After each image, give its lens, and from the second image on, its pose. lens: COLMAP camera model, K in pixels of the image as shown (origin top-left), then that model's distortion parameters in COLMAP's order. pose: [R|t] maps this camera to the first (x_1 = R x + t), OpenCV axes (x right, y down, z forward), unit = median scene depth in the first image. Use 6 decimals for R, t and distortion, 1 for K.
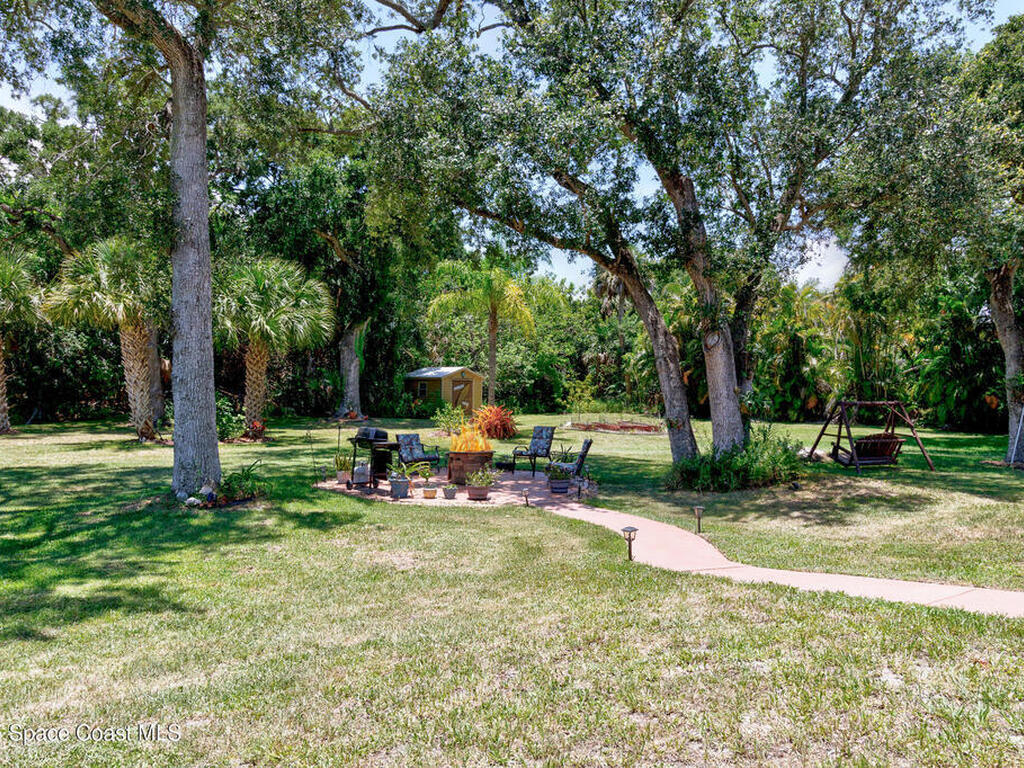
lens RADIAL K [[754.6, 0, 509.2], [0, 754.6, 384.2], [0, 0, 1]] dist [0.002560, 0.002105]
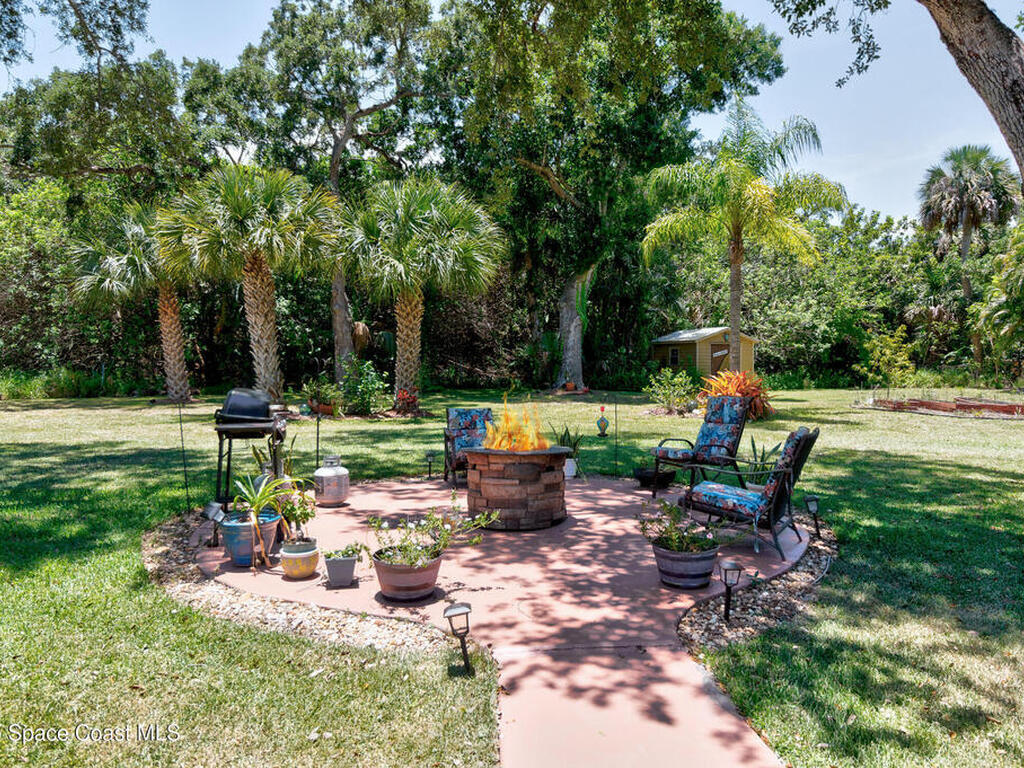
lens RADIAL K [[754.6, 0, 493.0], [0, 754.6, 366.2], [0, 0, 1]] dist [0.002560, 0.002105]
pose [[0.912897, -0.006554, -0.408138, 0.034114], [0.008740, 0.999956, 0.003491, 0.011796], [0.408097, -0.006753, 0.912914, 0.177400]]
